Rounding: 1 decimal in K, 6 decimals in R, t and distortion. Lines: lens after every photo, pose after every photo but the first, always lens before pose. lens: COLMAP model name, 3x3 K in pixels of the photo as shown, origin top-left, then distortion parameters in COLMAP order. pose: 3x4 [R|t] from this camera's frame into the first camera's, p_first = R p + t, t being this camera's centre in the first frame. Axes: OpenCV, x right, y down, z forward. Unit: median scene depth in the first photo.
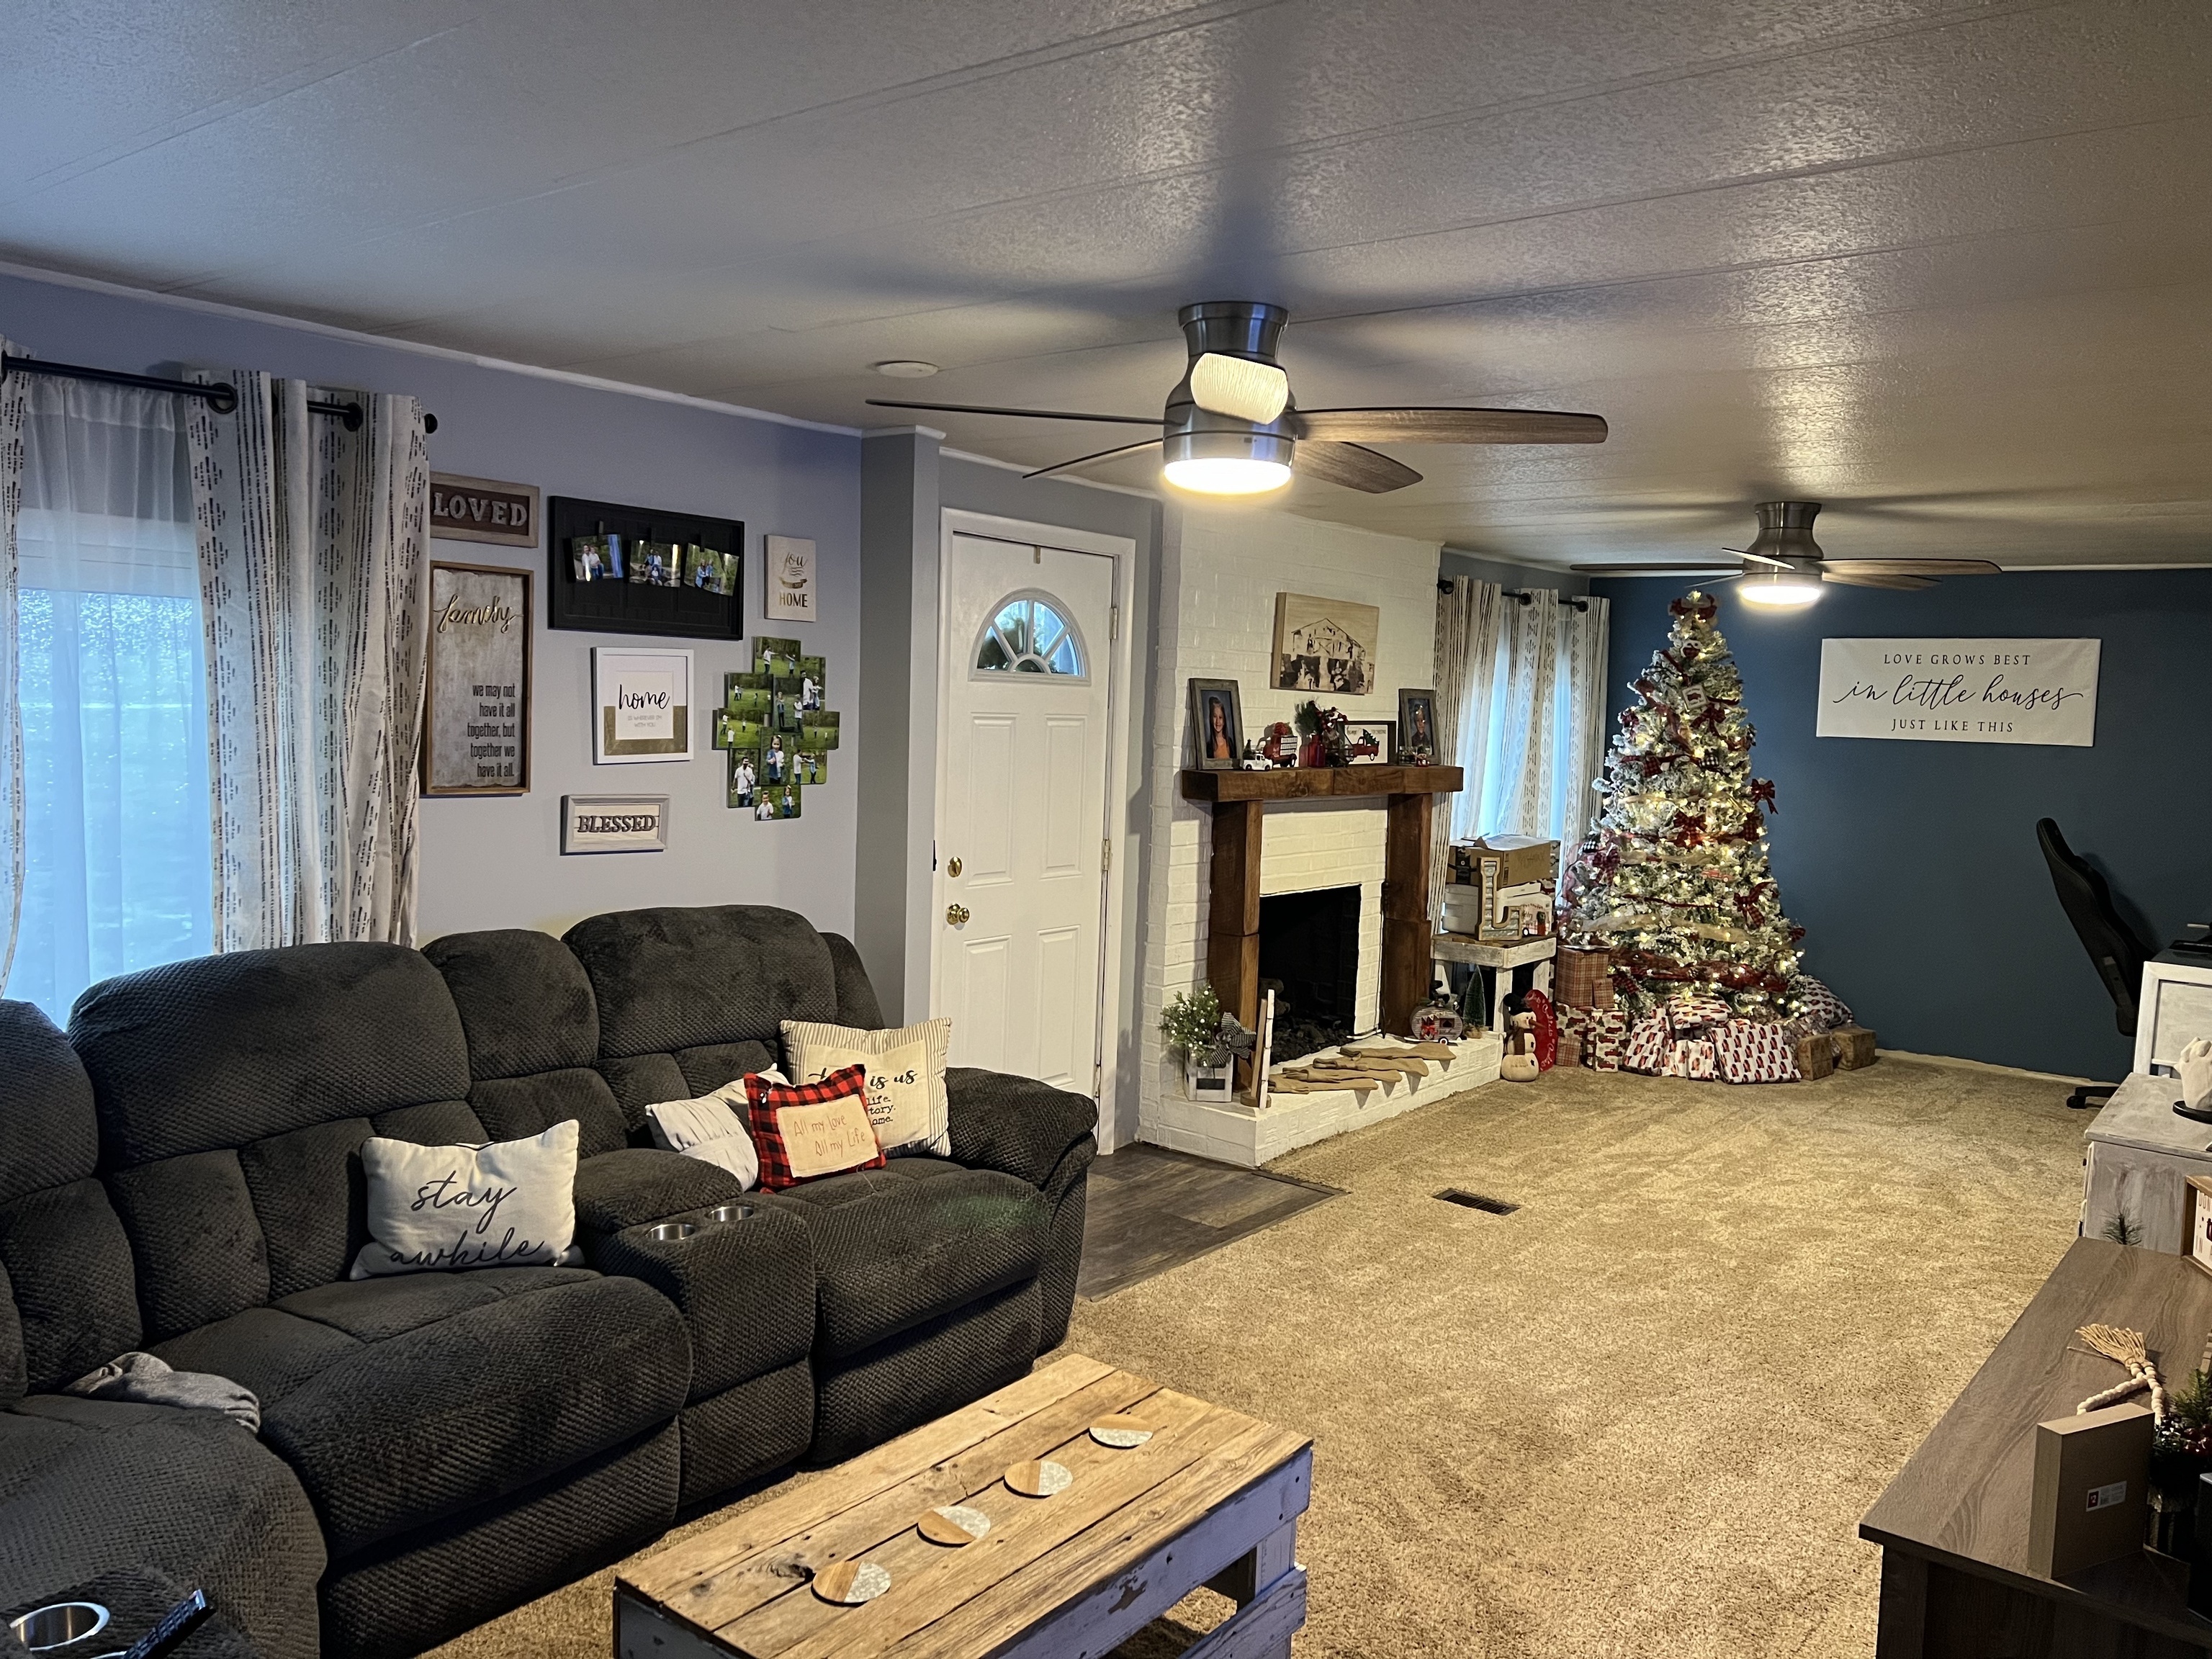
lens RADIAL K [[1661.7, 0, 1104.5], [0, 1661.7, 834.0], [0, 0, 1]] dist [0.040148, -0.007287]
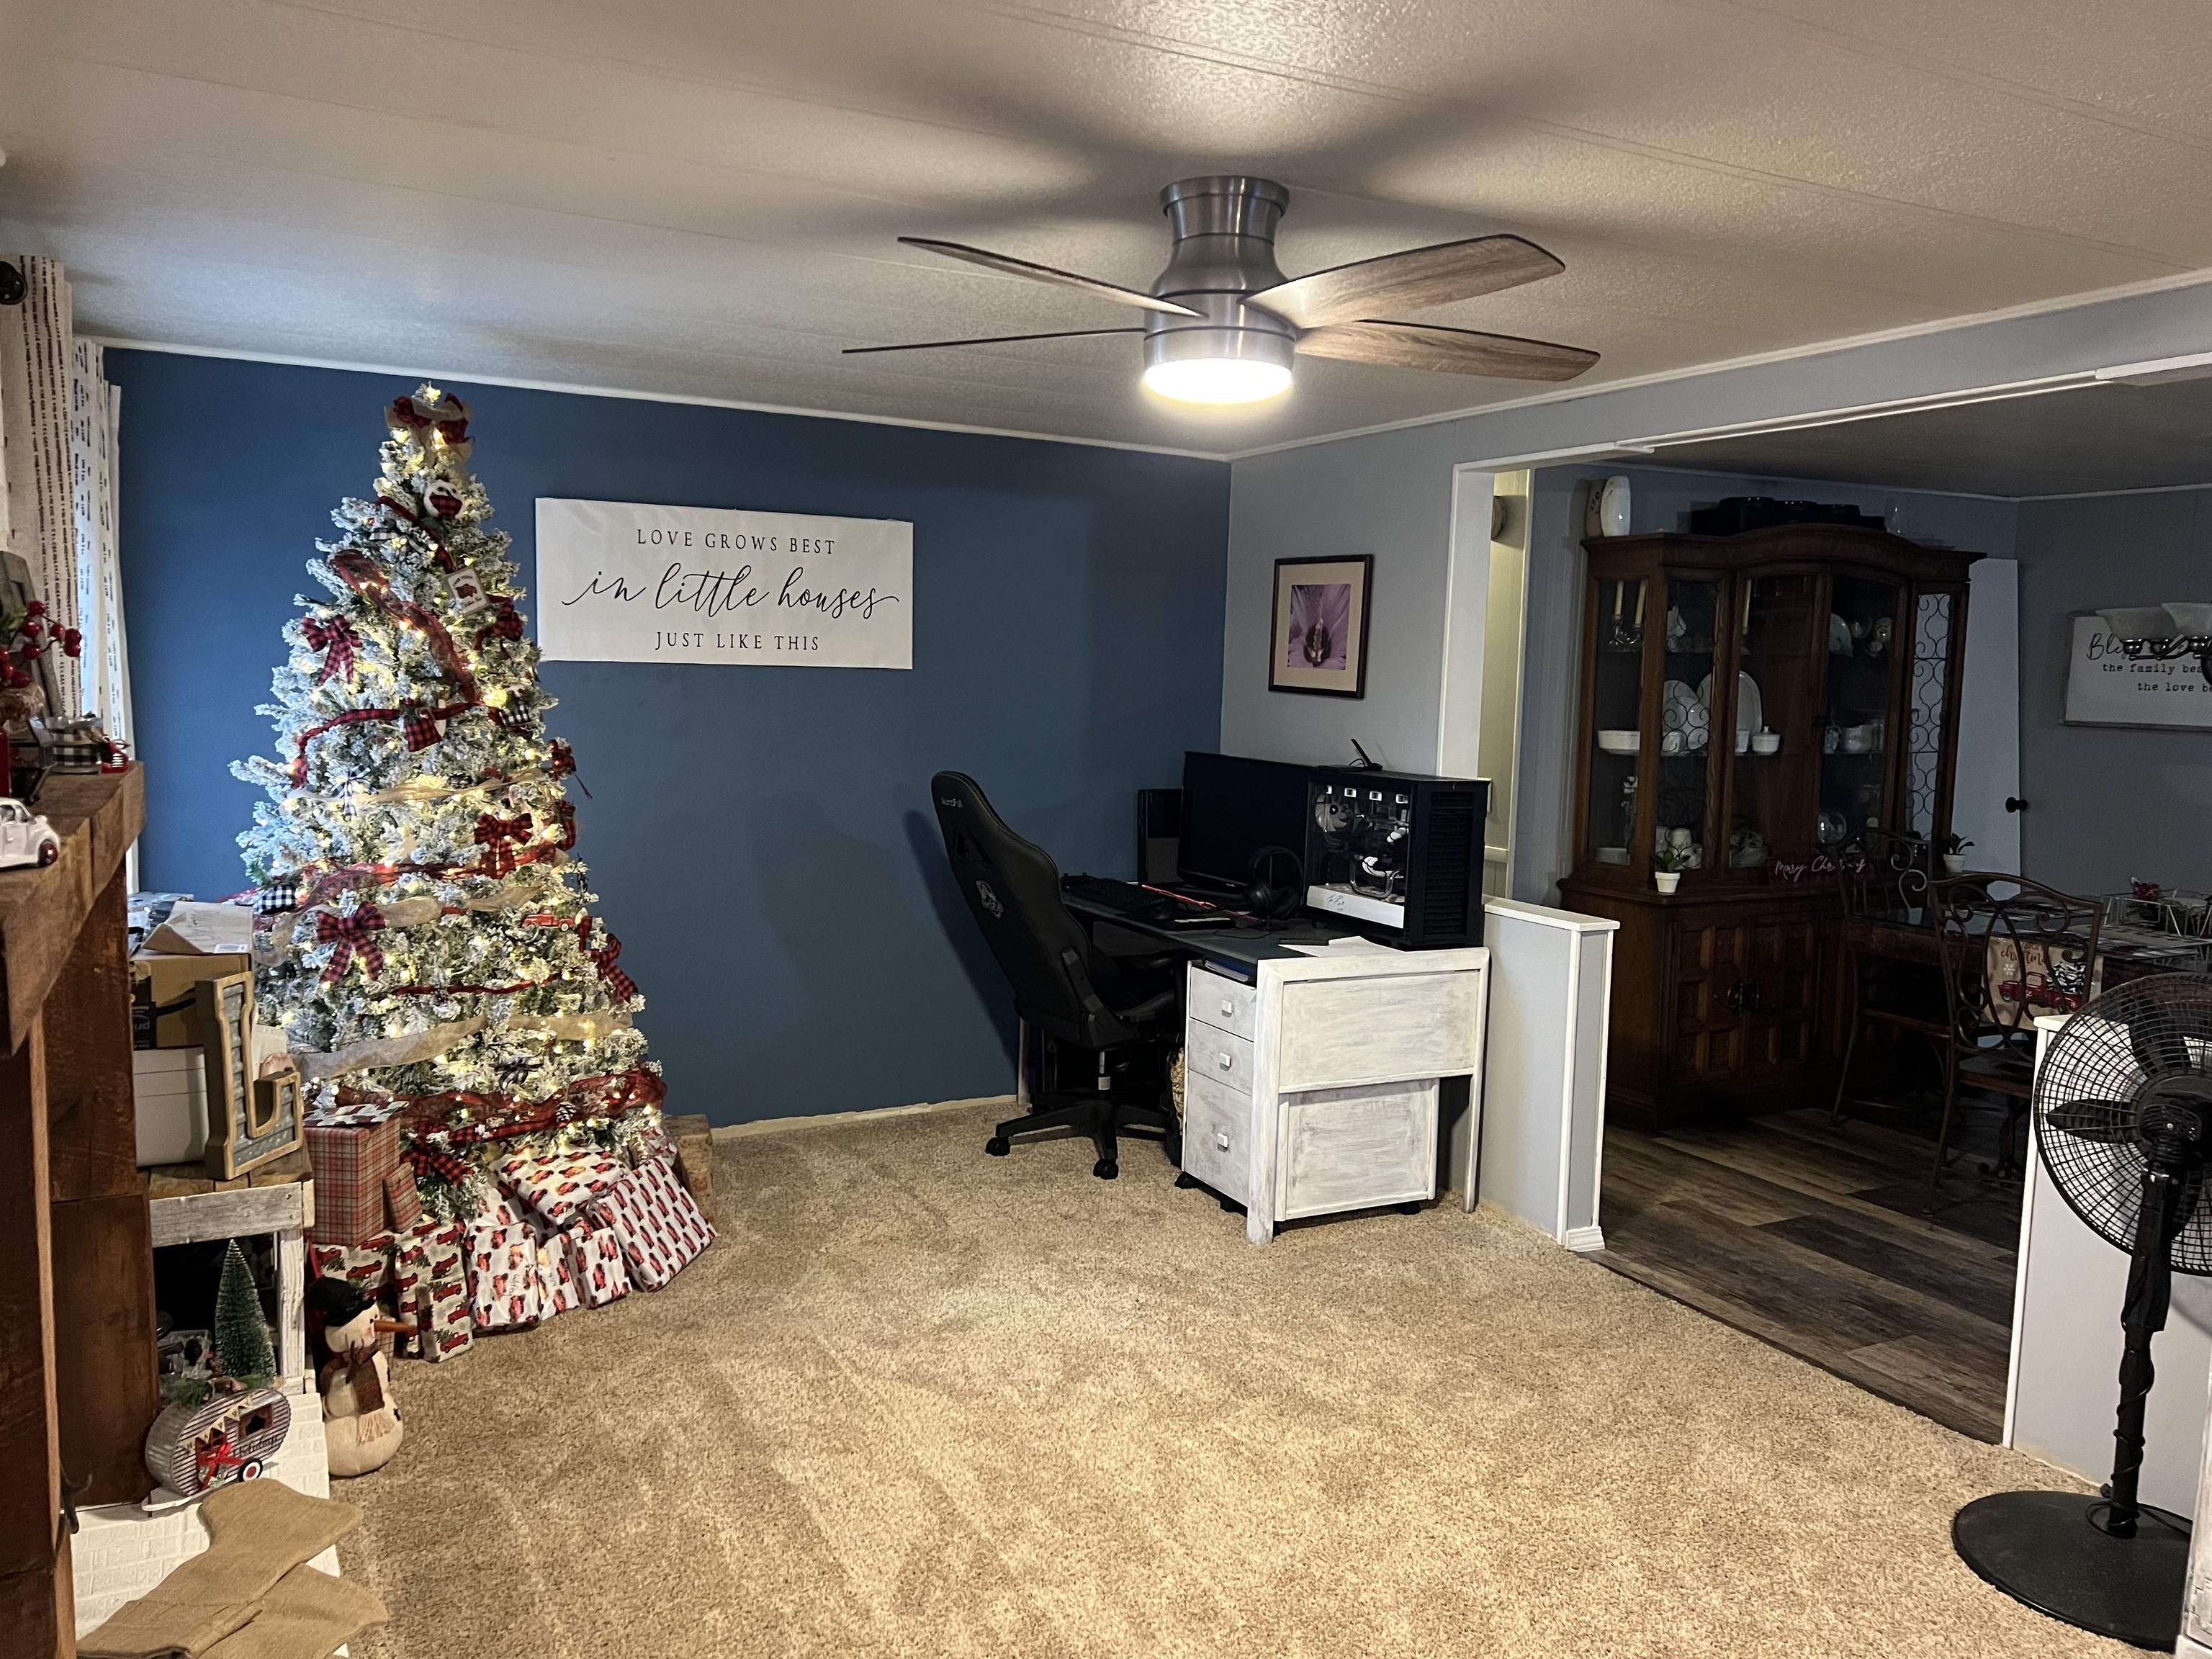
lens RADIAL K [[1661.7, 0, 1102.1], [0, 1661.7, 834.0], [0, 0, 1]] dist [0.040148, -0.007287]
pose [[0.410596, -0.118315, 0.904109, -0.049319], [0.070400, 0.992700, 0.097936, -0.044402], [-0.909096, 0.023437, 0.415928, 0.608512]]
